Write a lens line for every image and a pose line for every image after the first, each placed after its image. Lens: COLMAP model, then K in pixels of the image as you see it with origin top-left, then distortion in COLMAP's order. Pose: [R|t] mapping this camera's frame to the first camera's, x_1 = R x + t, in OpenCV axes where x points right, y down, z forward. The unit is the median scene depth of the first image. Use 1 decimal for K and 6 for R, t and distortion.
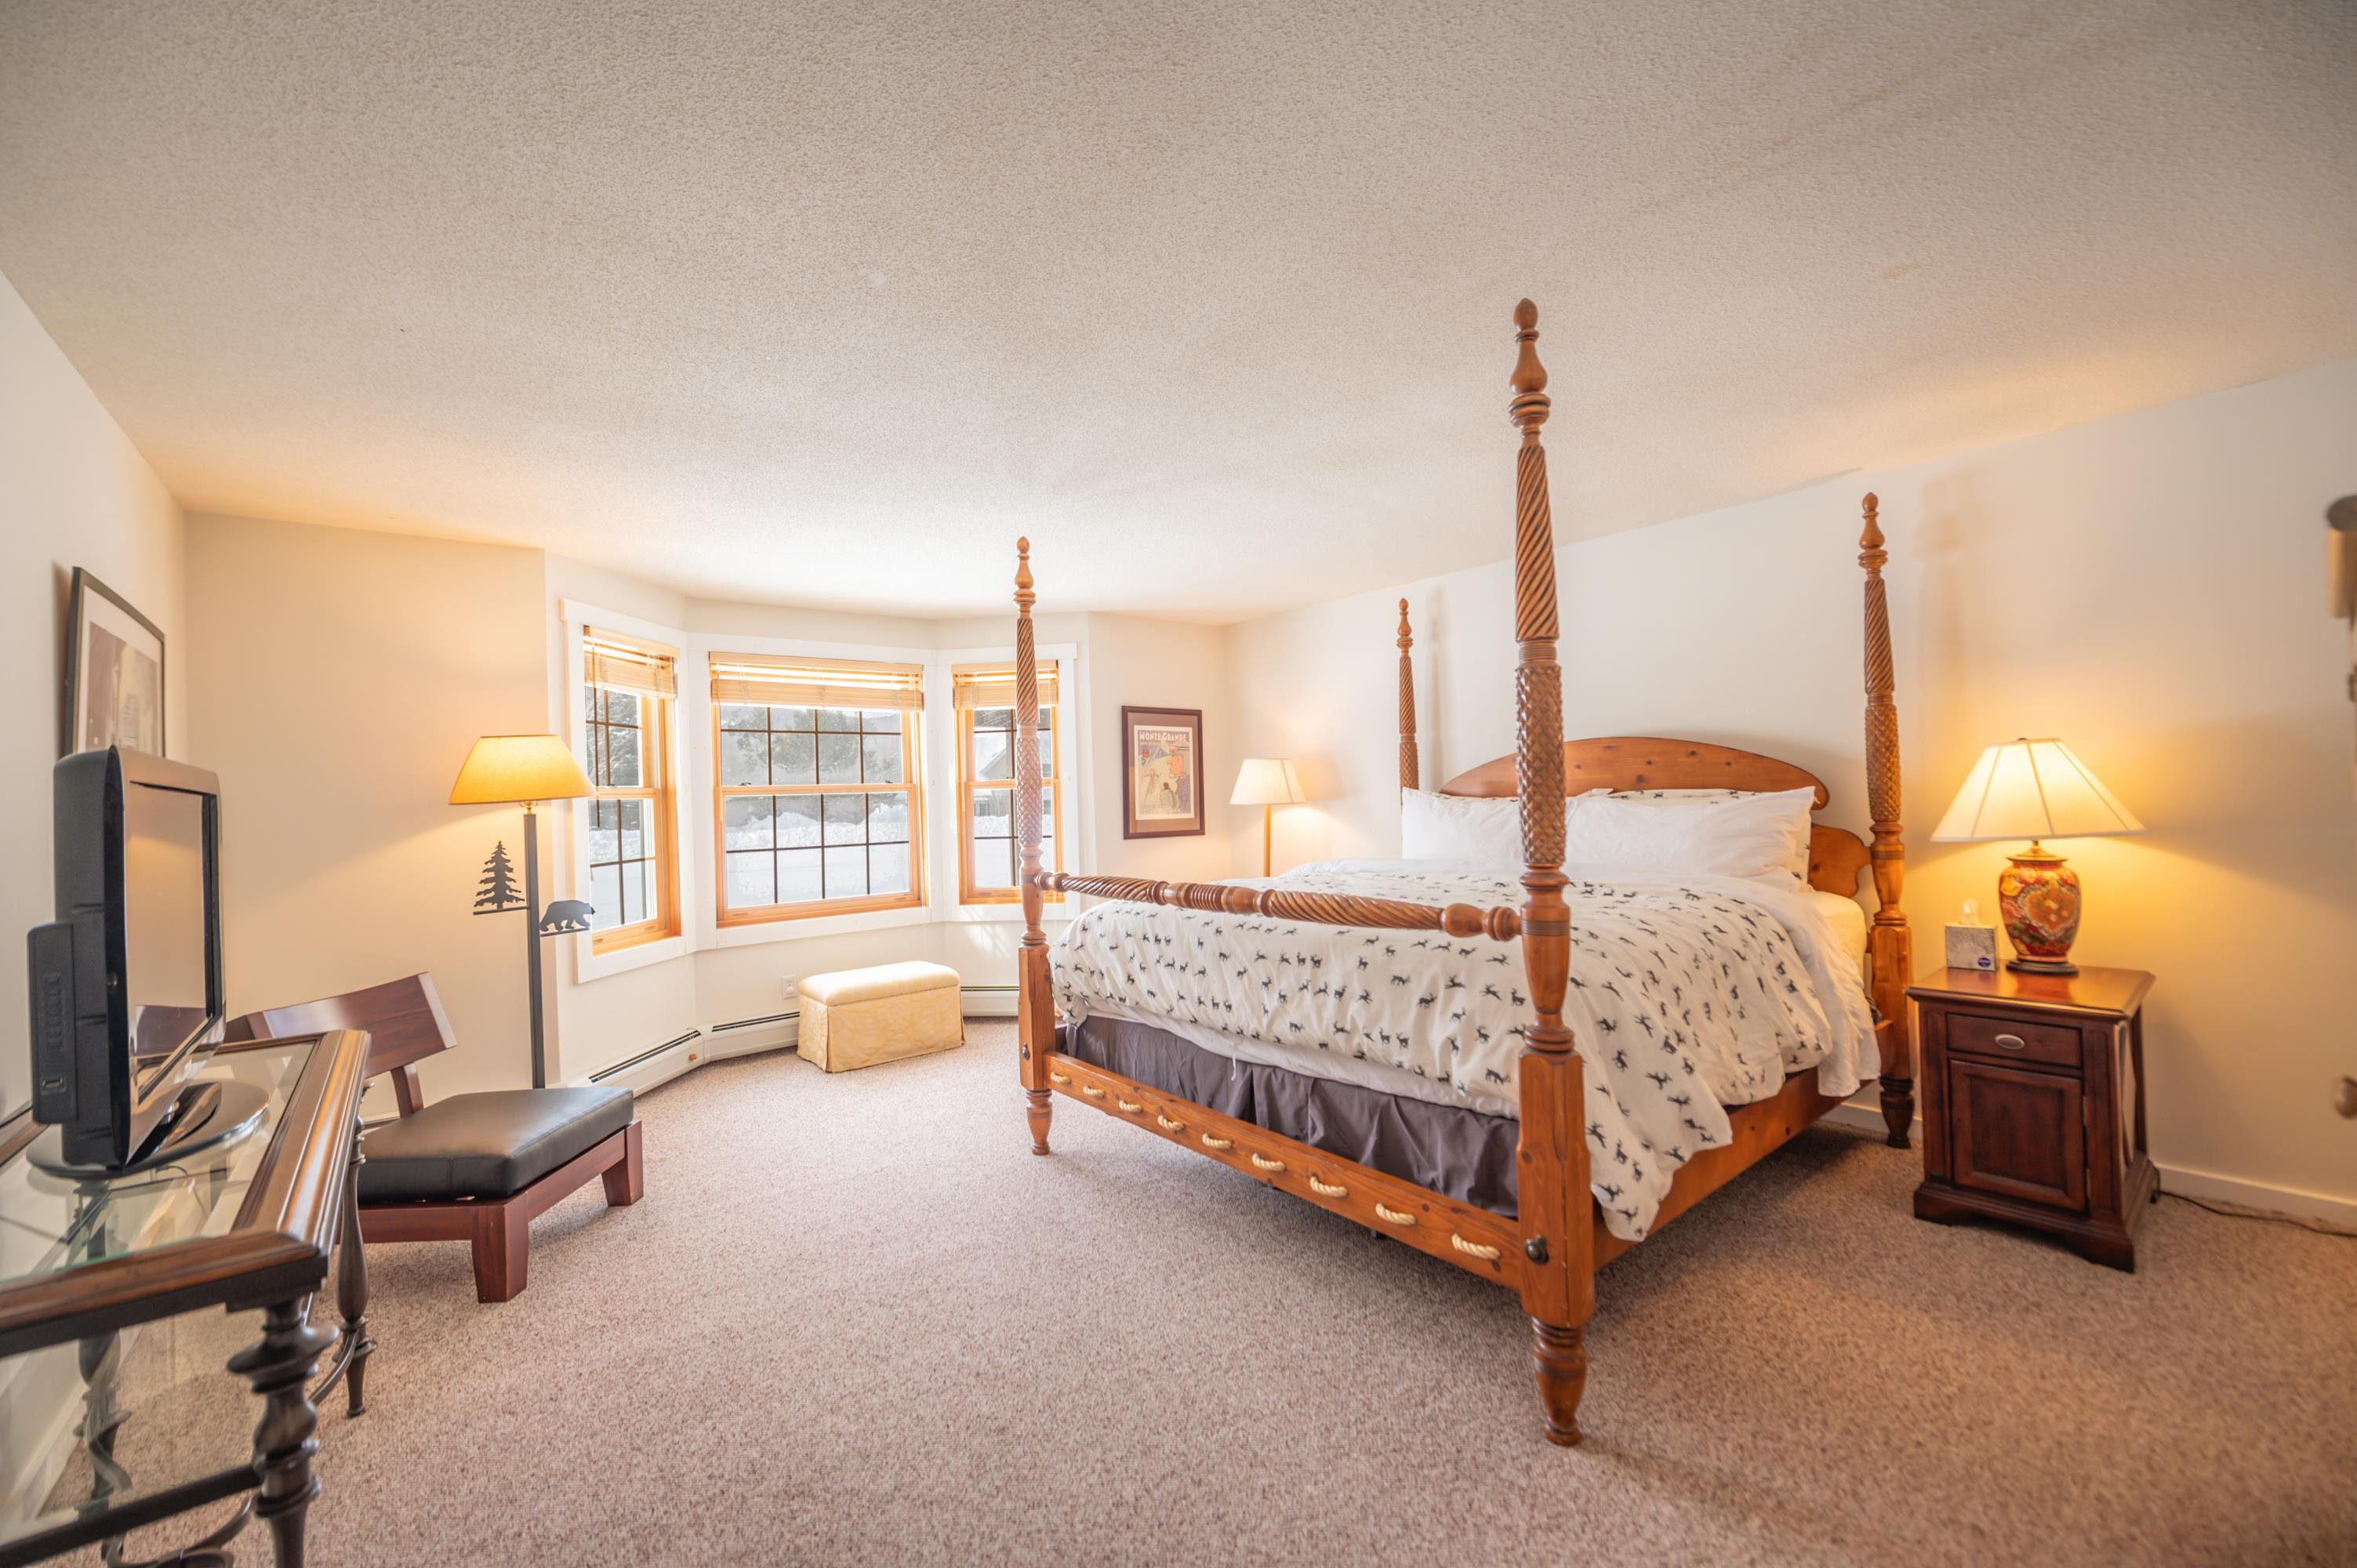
lens RADIAL K [[948.8, 0, 1176.8], [0, 948.8, 784.2], [0, 0, 1]] dist [-0.001106, -0.000107]
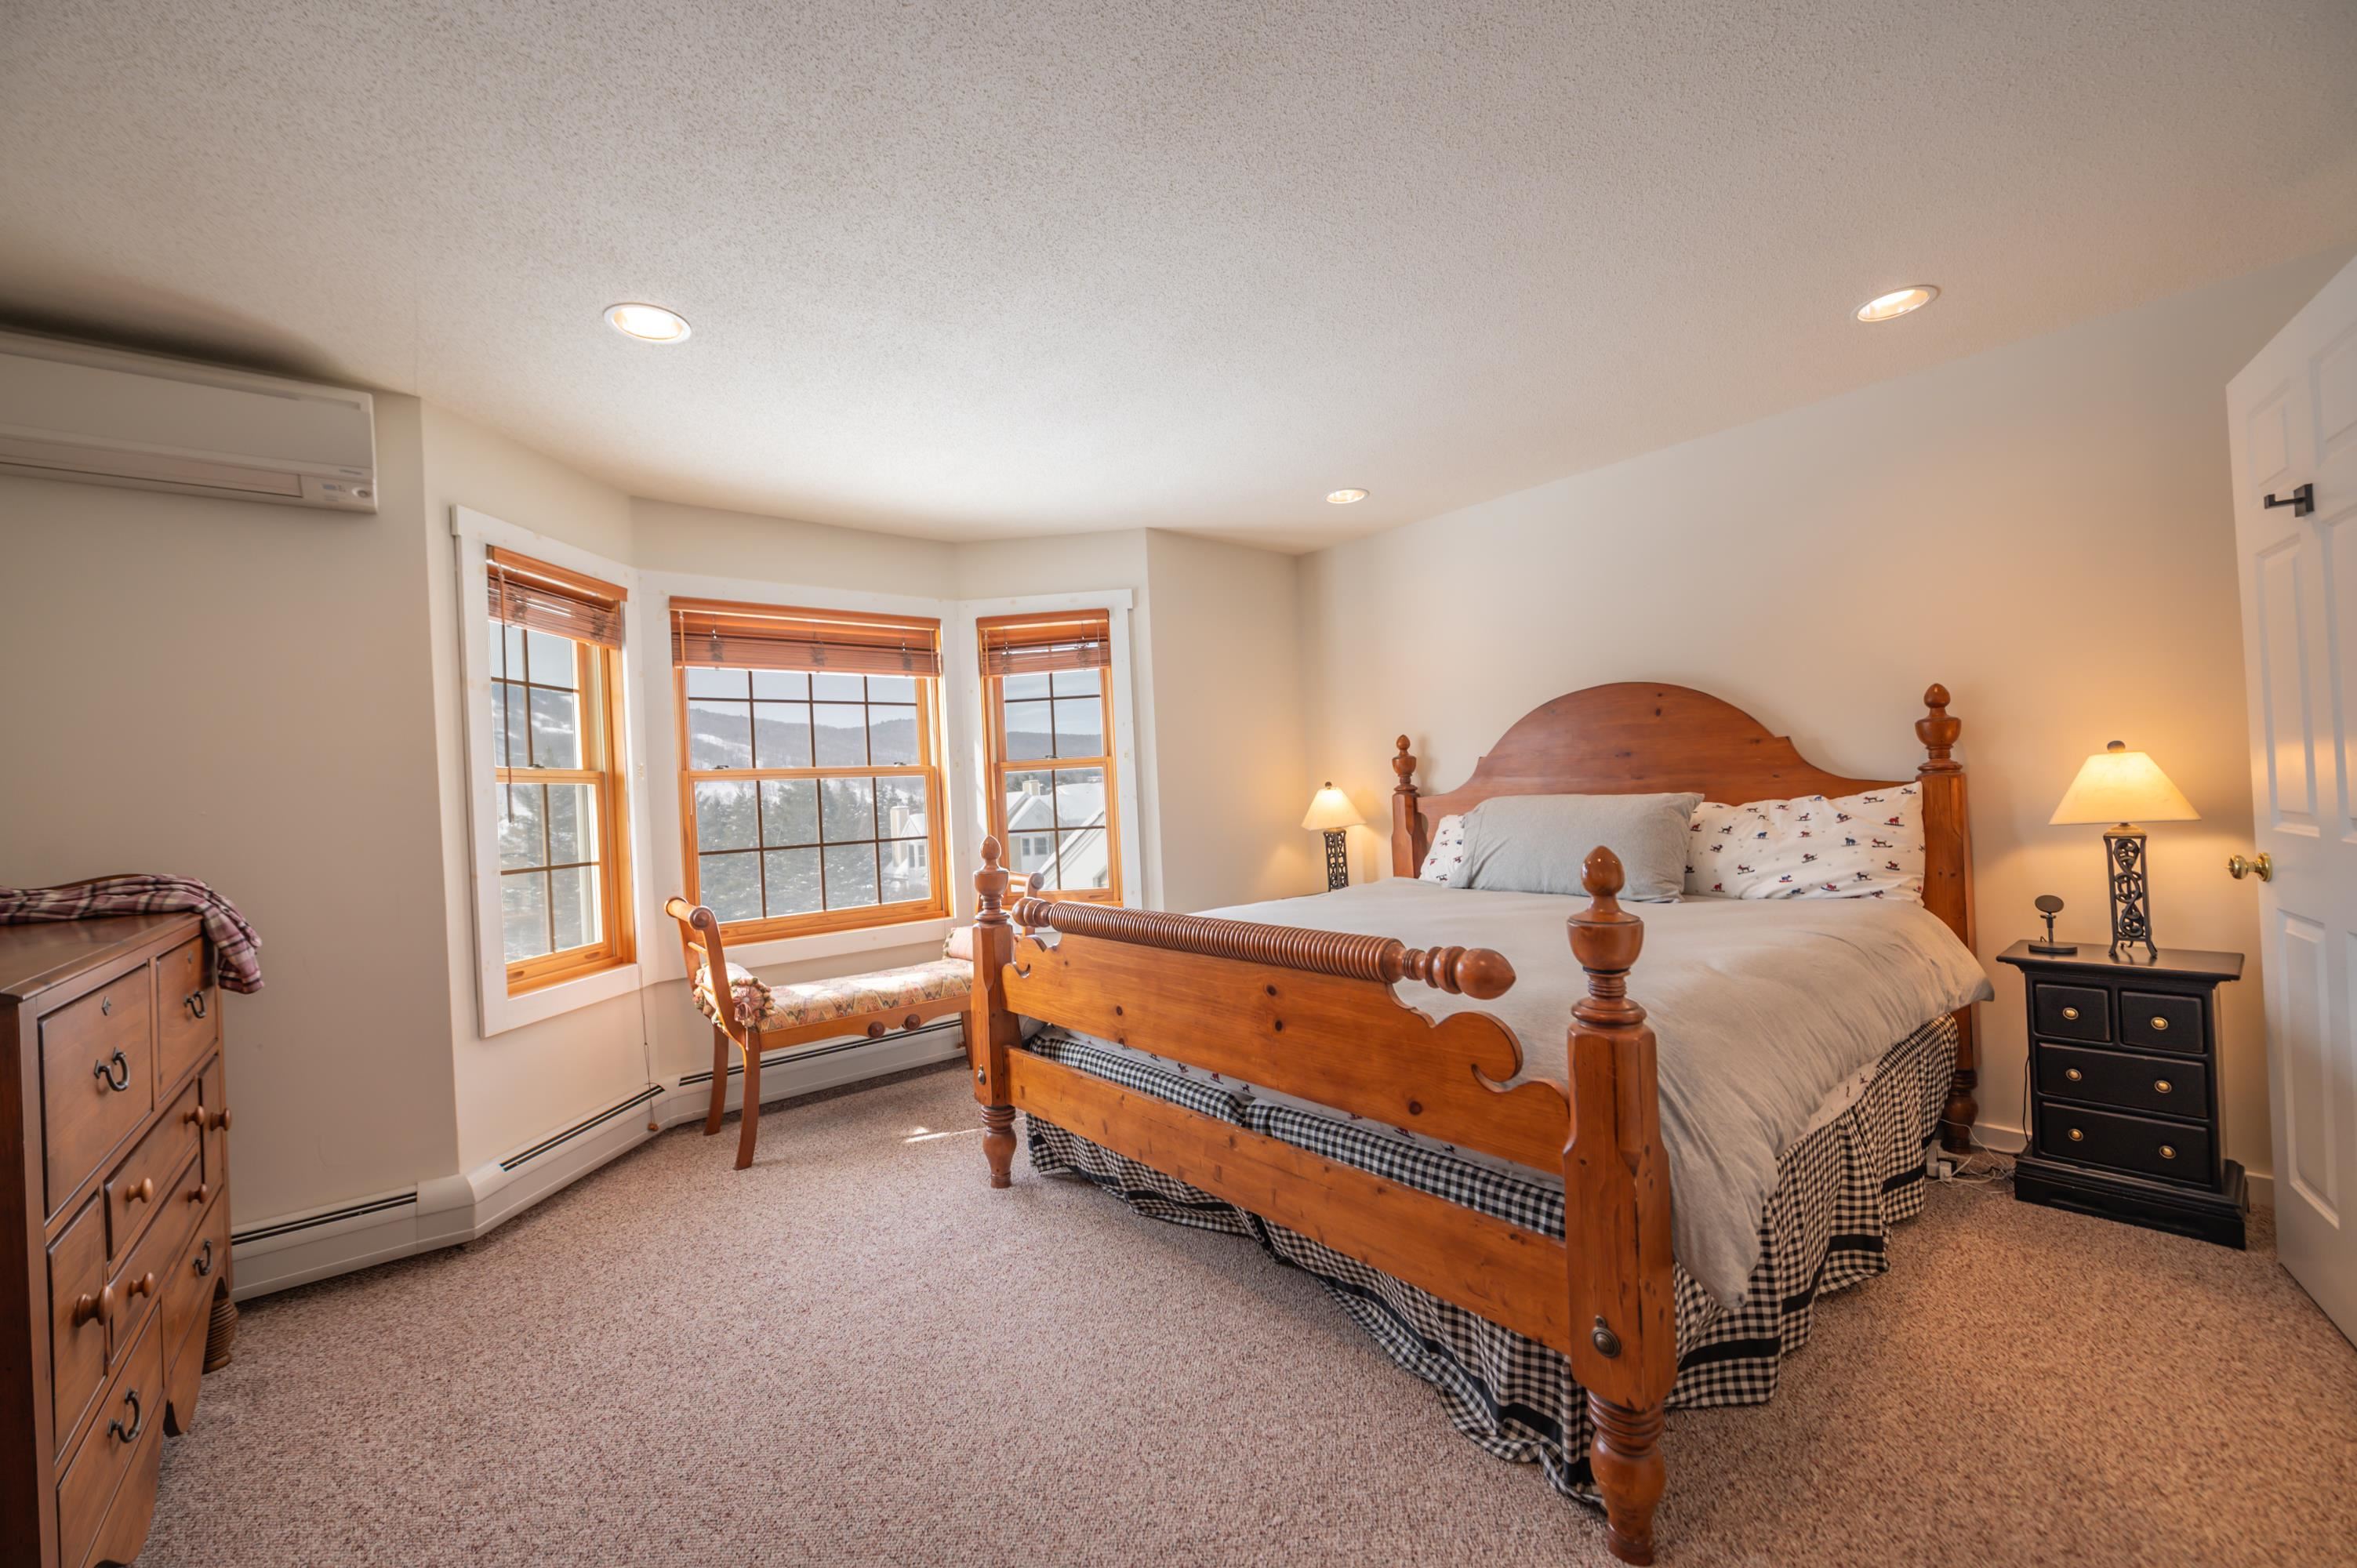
lens RADIAL K [[948.8, 0, 1182.9], [0, 948.8, 789.0], [0, 0, 1]] dist [-0.001106, -0.000107]
pose [[0.999878, -0.013496, 0.007836, -0.083721], [0.013495, 0.999909, 0.000157, 0.024071], [-0.007837, -0.000051, 0.999969, 0.228522]]
